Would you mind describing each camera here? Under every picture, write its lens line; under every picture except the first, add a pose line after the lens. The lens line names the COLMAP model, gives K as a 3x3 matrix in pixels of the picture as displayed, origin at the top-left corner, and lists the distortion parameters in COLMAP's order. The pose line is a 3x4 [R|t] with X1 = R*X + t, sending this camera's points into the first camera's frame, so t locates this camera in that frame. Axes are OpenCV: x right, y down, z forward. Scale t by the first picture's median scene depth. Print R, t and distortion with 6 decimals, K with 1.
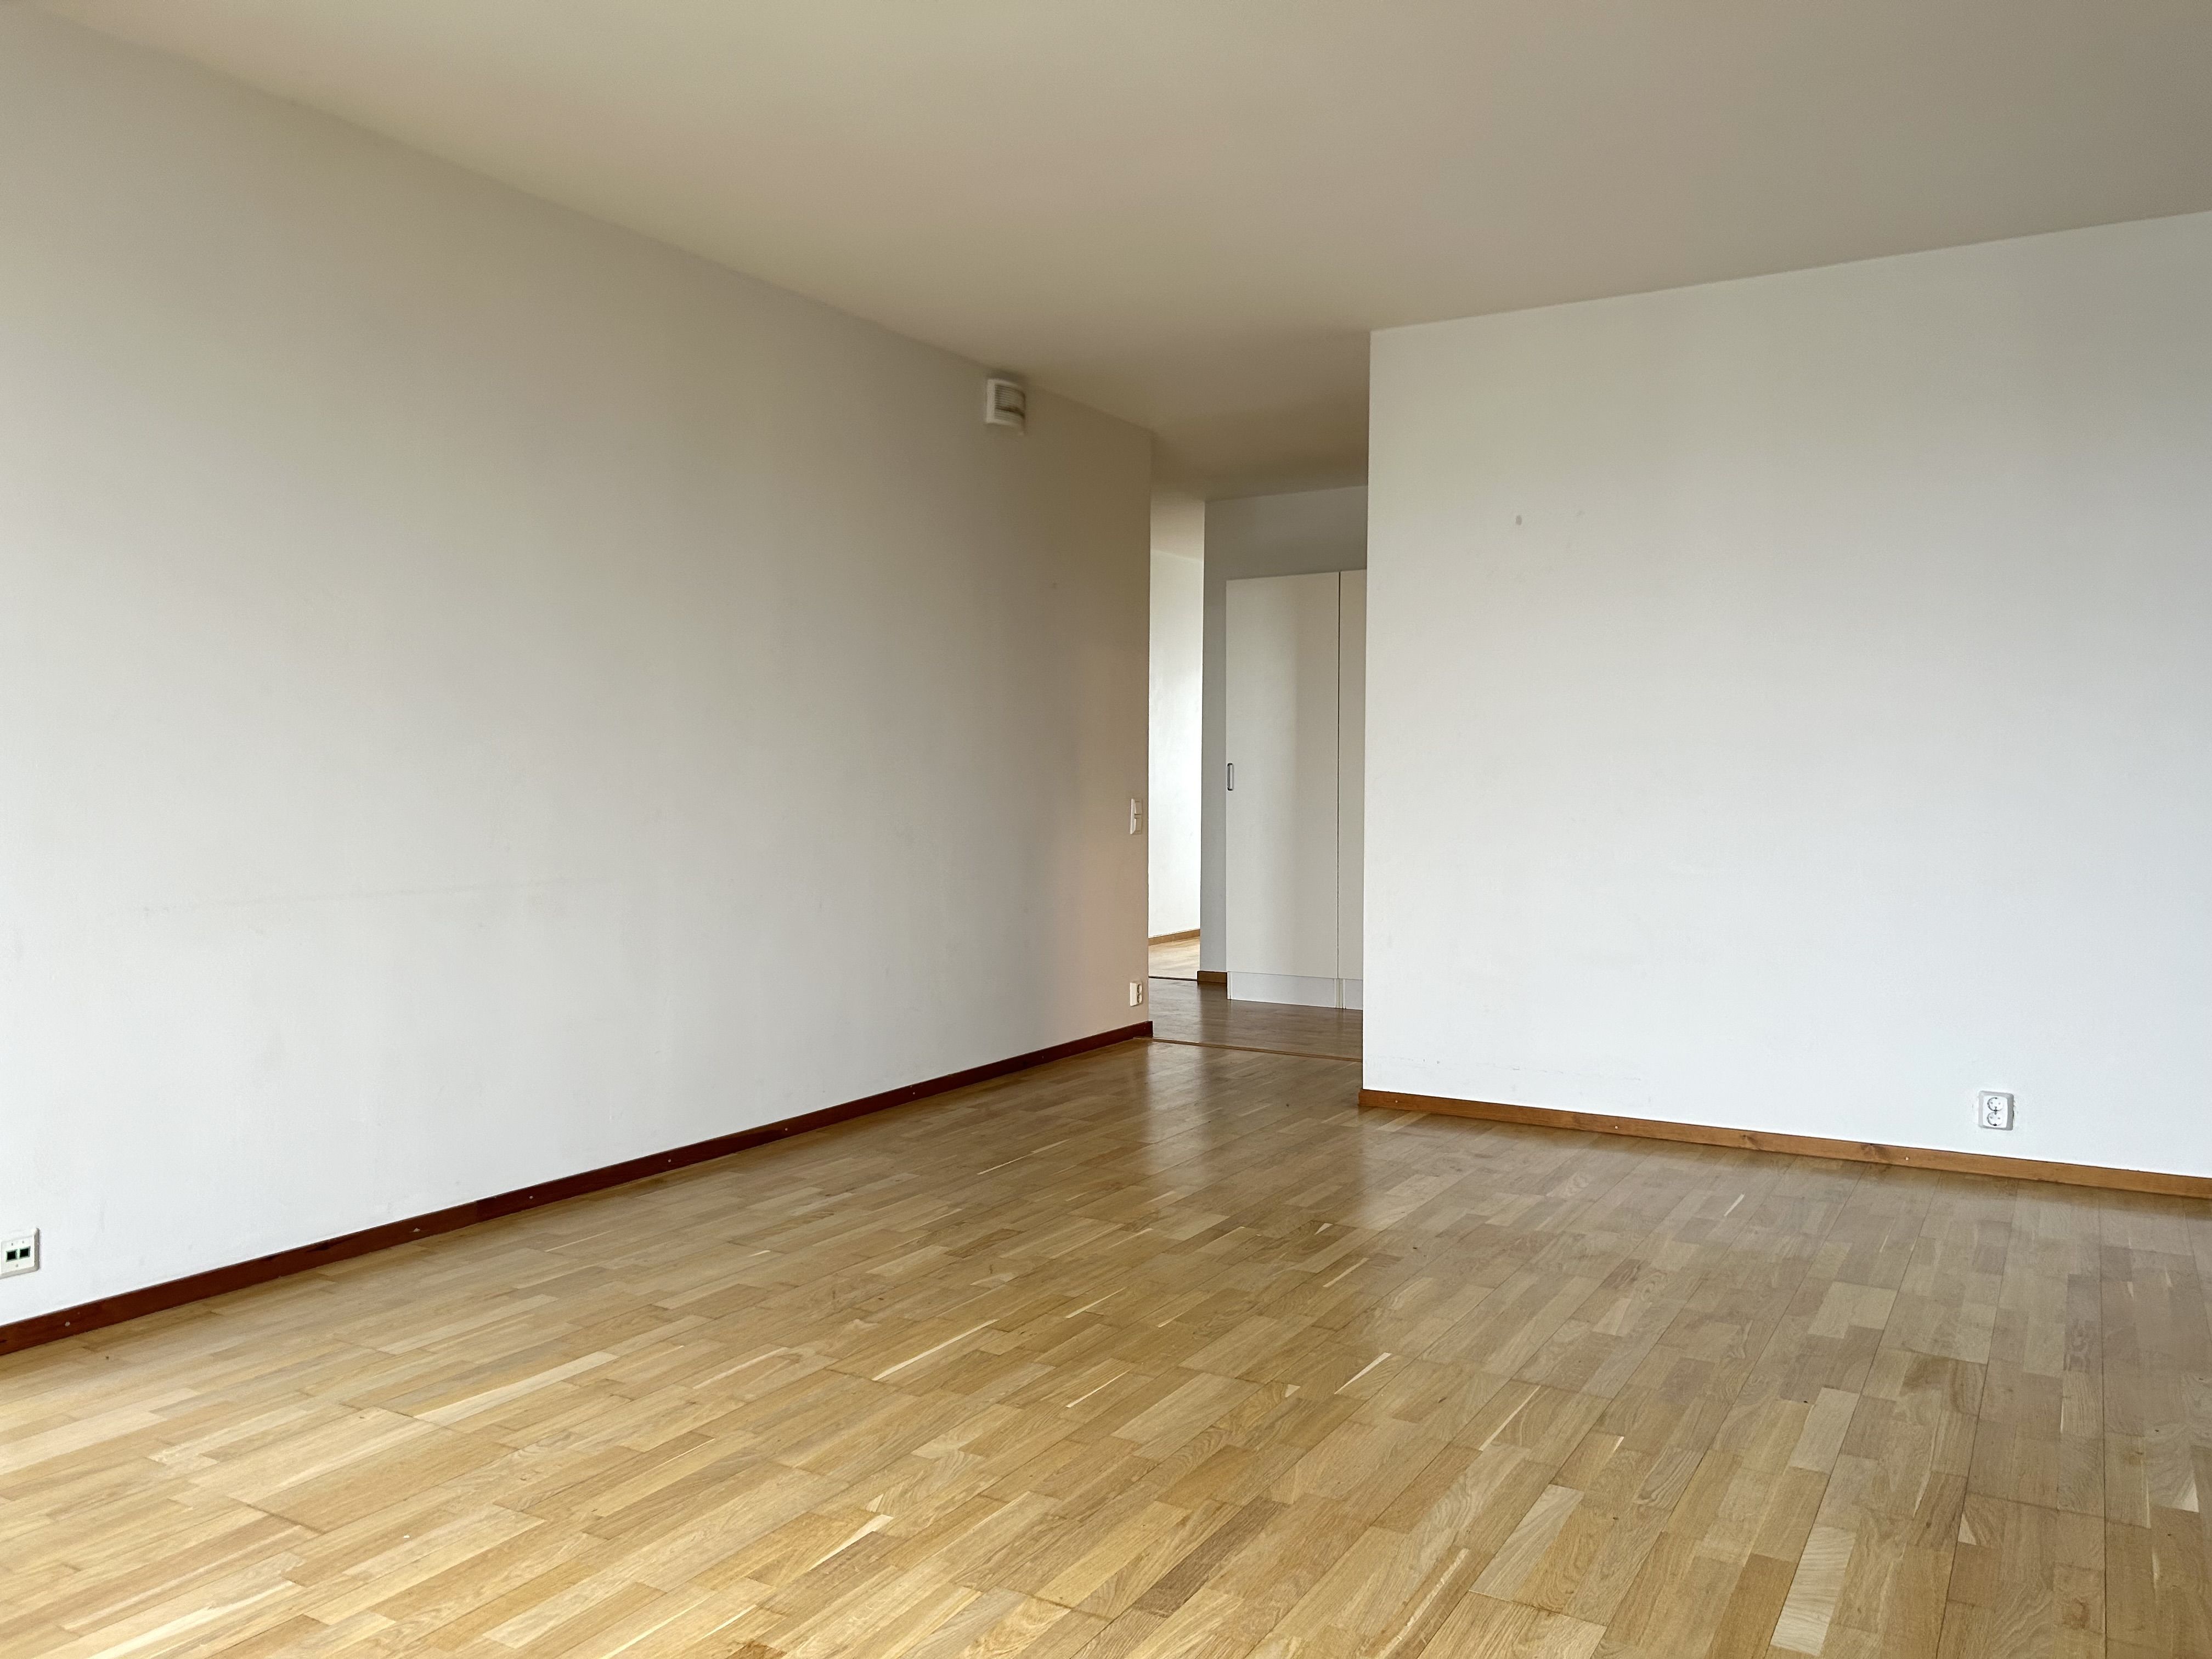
lens RADIAL K [[1655.9, 0, 1117.7], [0, 1655.9, 822.4], [0, 0, 1]] dist [0.079229, -0.094694]
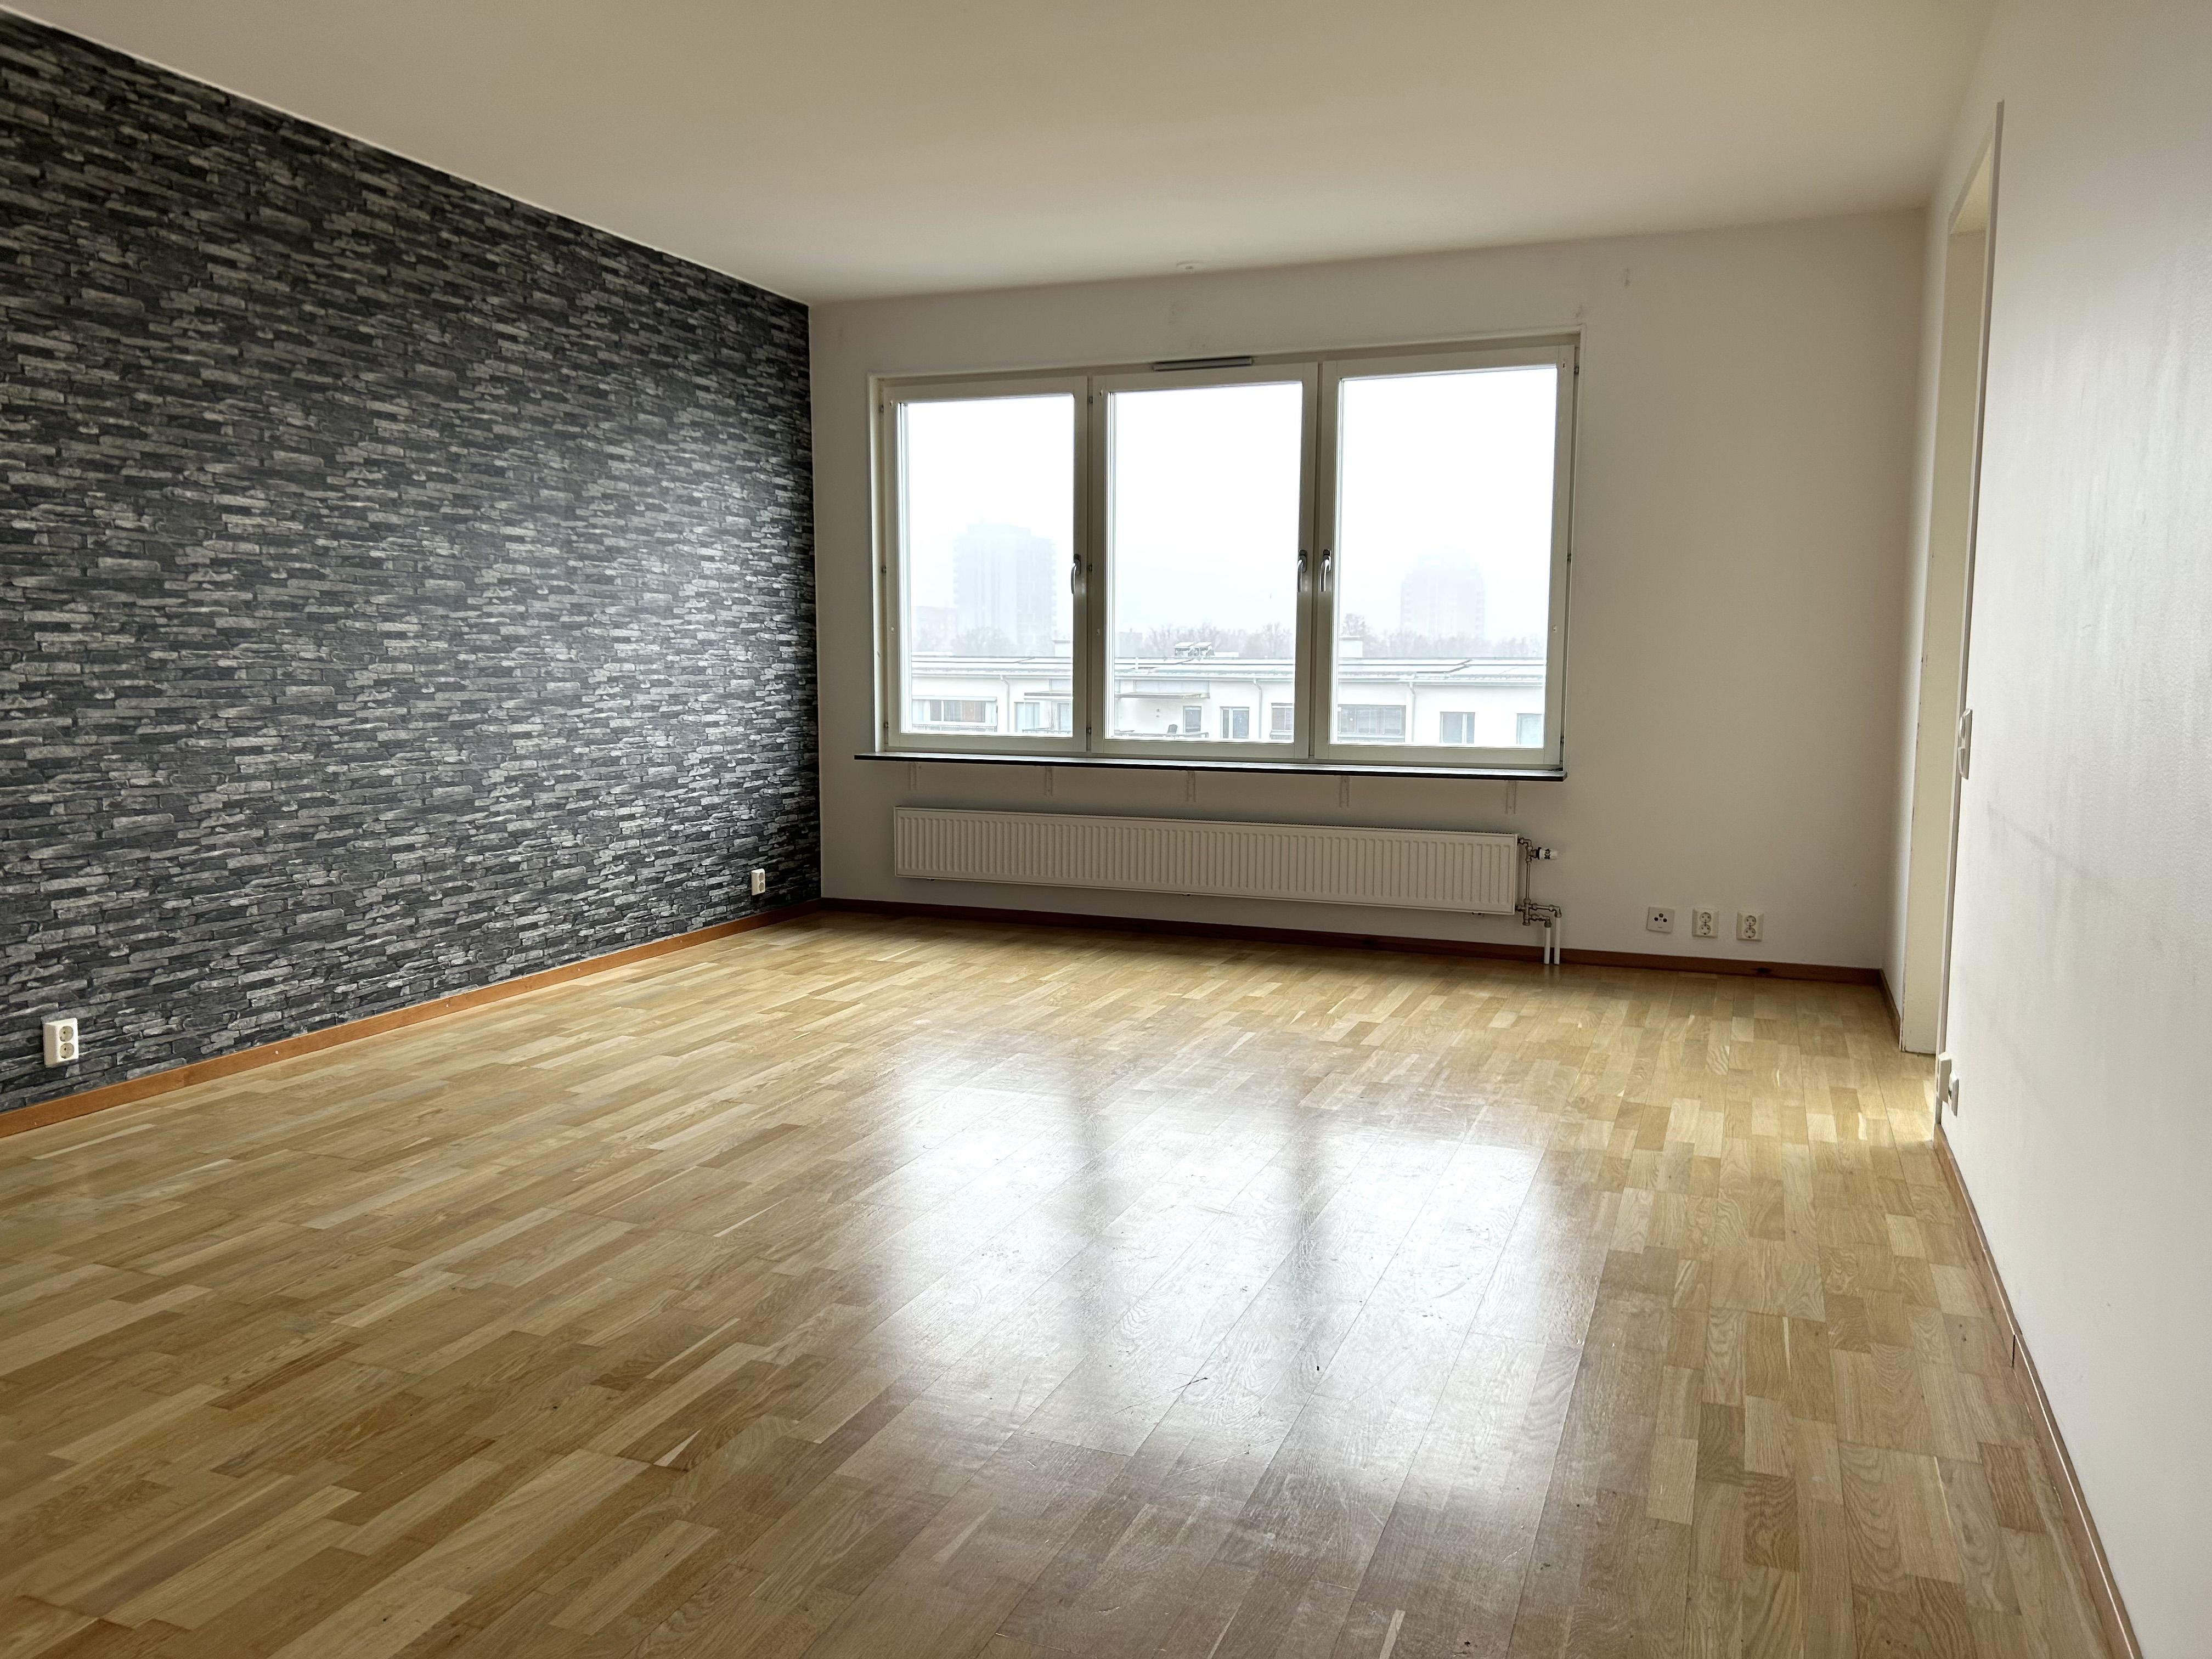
lens RADIAL K [[1655.9, 0, 1117.7], [0, 1655.9, 822.4], [0, 0, 1]] dist [0.079229, -0.094694]
pose [[-0.987335, 0.011356, -0.158244, 0.071868], [-0.009156, 0.991693, 0.128299, -0.058869], [0.158386, 0.128123, -0.979029, 1.839275]]
